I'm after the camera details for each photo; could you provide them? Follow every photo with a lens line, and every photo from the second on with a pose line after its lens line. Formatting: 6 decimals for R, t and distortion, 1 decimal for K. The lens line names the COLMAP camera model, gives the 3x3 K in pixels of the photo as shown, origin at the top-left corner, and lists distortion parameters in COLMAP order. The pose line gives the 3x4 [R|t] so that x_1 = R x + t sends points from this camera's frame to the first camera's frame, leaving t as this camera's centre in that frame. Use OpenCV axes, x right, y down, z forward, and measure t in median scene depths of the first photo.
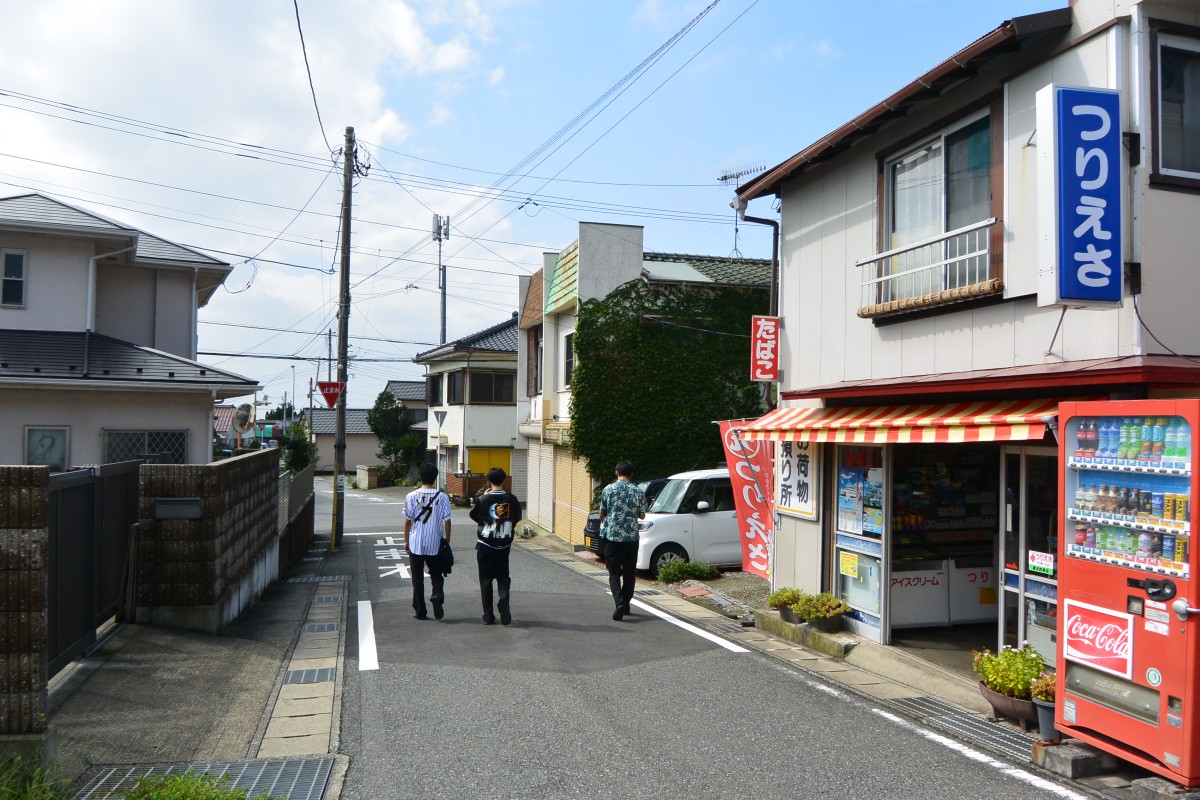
lens RADIAL K [[948.0, 0, 600.0], [0, 948.0, 400.0], [0, 0, 1]] dist [-0.014093, -0.001811]
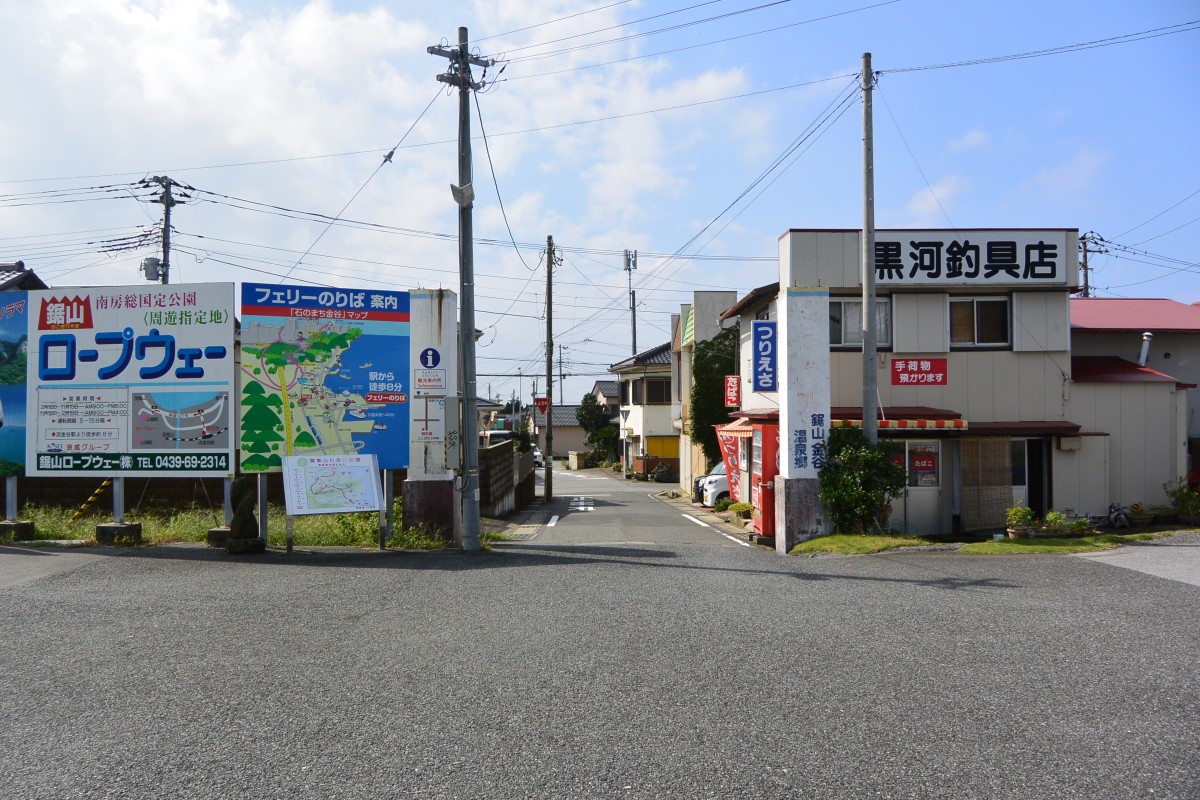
lens RADIAL K [[948.0, 0, 600.0], [0, 948.0, 400.0], [0, 0, 1]] dist [-0.014093, -0.001811]
pose [[0.973528, -0.021274, -0.227575, 0.136421], [0.024405, 0.999642, 0.010956, -0.024026], [0.227260, -0.016220, 0.973699, -0.418155]]
